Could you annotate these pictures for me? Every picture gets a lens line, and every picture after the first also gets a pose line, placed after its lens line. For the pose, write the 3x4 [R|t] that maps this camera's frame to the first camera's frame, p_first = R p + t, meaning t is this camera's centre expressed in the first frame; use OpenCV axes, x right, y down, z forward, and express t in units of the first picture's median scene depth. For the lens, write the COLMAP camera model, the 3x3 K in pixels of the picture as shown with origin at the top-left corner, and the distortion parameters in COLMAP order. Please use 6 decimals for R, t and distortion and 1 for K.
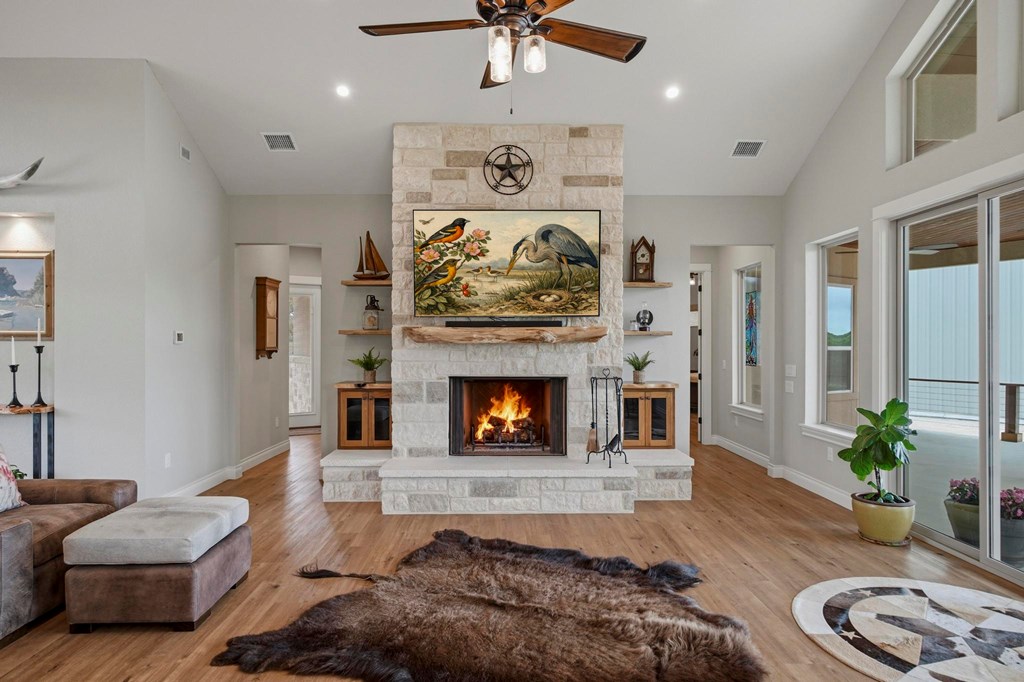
lens RADIAL K [[595.7, 0, 512.0], [0, 595.7, 341.0], [0, 0, 1]] dist [-0.001292, -0.000271]
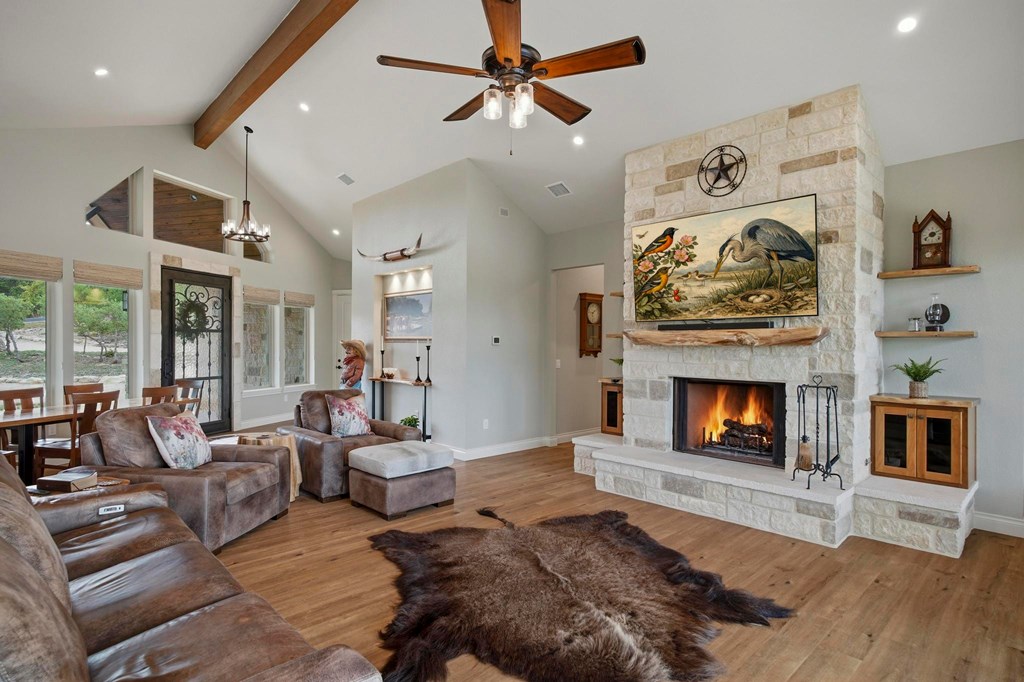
lens RADIAL K [[534.8, 0, 507.0], [0, 534.8, 344.3], [0, 0, 1]] dist [0.000299, 0.000961]
pose [[0.677708, 0.004070, -0.735320, 0.413938], [-0.002832, 0.999992, 0.002924, -0.000489], [0.735326, 0.000101, 0.677714, 0.135156]]
